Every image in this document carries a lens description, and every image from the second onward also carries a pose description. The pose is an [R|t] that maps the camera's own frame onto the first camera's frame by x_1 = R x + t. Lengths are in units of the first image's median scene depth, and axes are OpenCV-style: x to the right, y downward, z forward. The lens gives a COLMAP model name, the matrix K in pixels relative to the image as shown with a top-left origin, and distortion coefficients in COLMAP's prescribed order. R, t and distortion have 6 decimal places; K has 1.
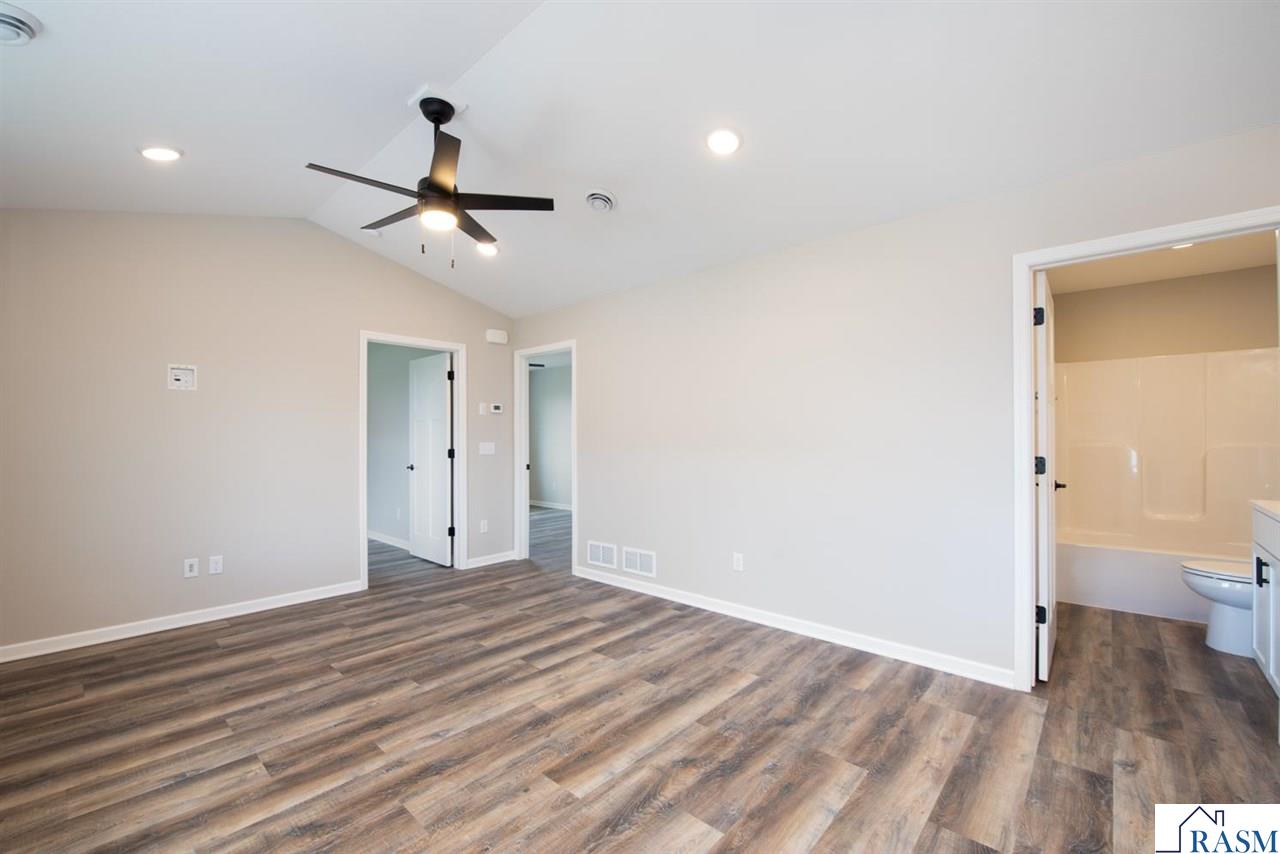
lens RADIAL K [[533.5, 0, 626.2], [0, 533.5, 430.4], [0, 0, 1]] dist [-0.025290, -0.000696]
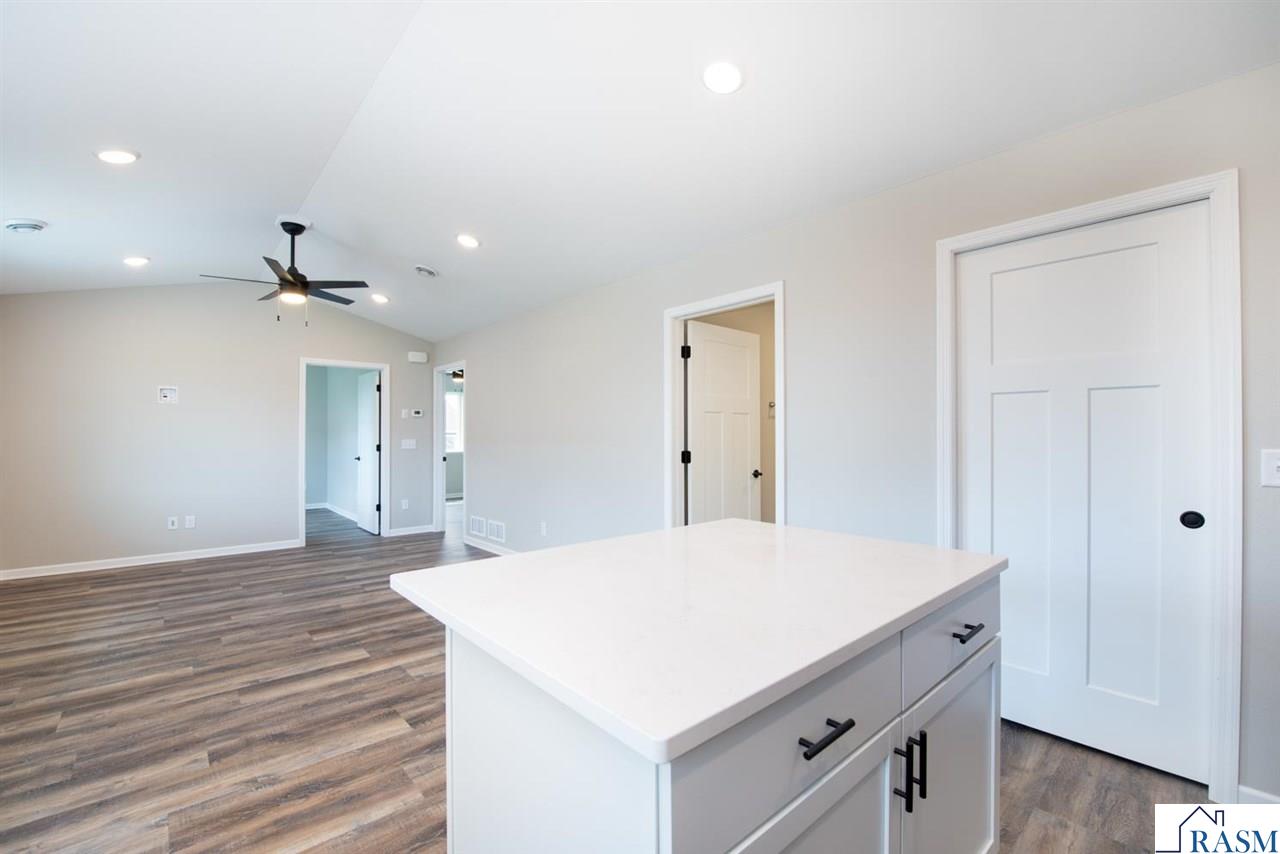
lens RADIAL K [[533.5, 0, 628.9], [0, 533.5, 426.6], [0, 0, 1]] dist [-0.025290, -0.000696]
pose [[0.995204, 0.003127, -0.097774, 0.645958], [-0.003540, 0.999986, -0.004047, -0.009038], [0.097760, 0.004373, 0.995200, -0.374996]]
